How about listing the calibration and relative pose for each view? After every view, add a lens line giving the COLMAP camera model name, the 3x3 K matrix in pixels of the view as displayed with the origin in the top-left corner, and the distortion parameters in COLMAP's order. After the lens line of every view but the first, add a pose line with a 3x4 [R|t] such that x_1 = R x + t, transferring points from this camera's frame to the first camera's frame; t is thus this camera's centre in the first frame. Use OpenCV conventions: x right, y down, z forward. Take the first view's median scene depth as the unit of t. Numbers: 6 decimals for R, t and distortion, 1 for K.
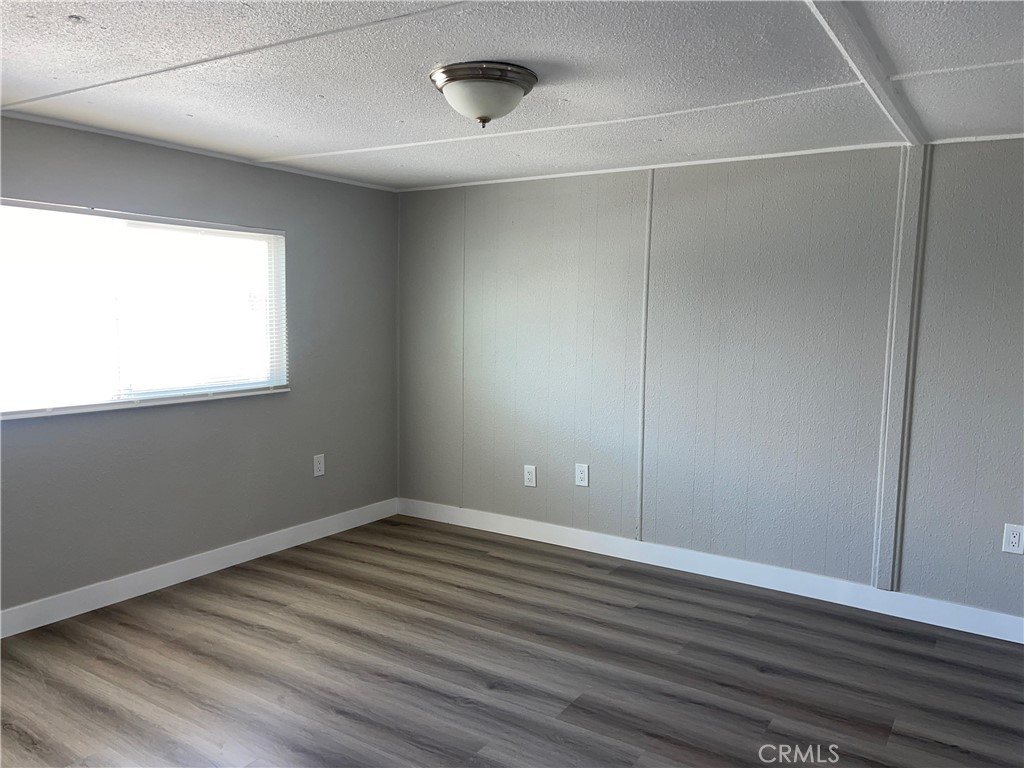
lens RADIAL K [[770.1, 0, 512.1], [0, 770.1, 382.8], [0, 0, 1]] dist [0.073589, -0.094392]
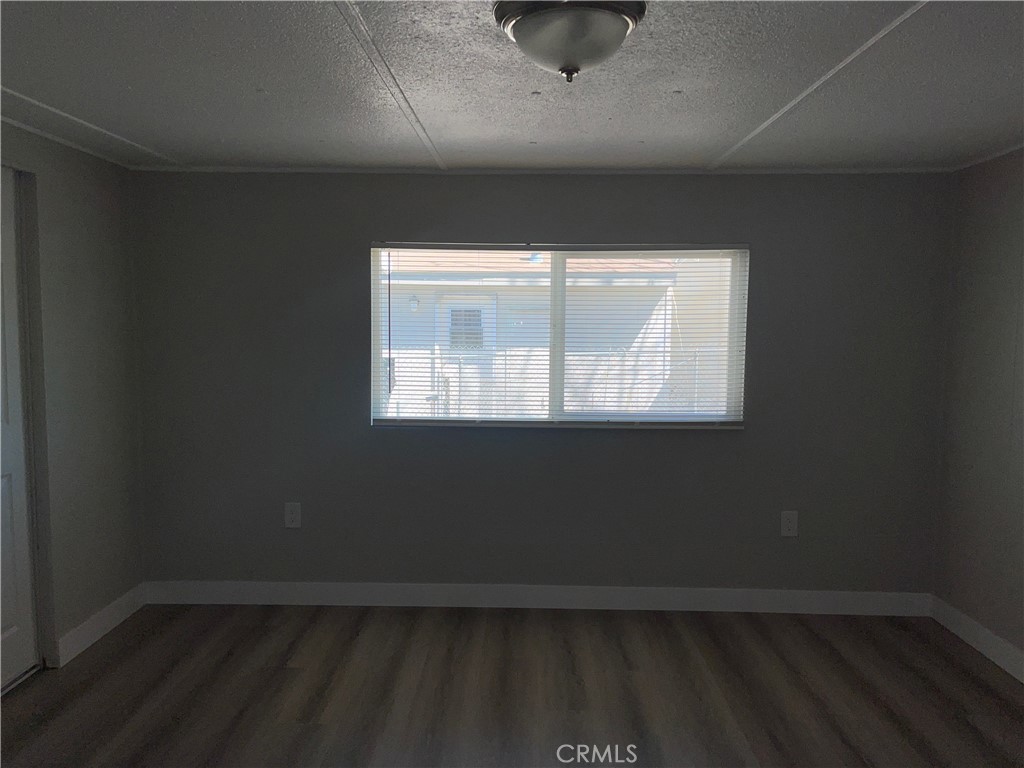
lens RADIAL K [[770.1, 0, 513.9], [0, 770.1, 380.3], [0, 0, 1]] dist [0.073589, -0.094392]
pose [[0.529385, 0.050955, -0.846850, 0.358191], [-0.078260, 0.996872, 0.011060, -0.039009], [0.844764, 0.060419, 0.531717, 0.387561]]
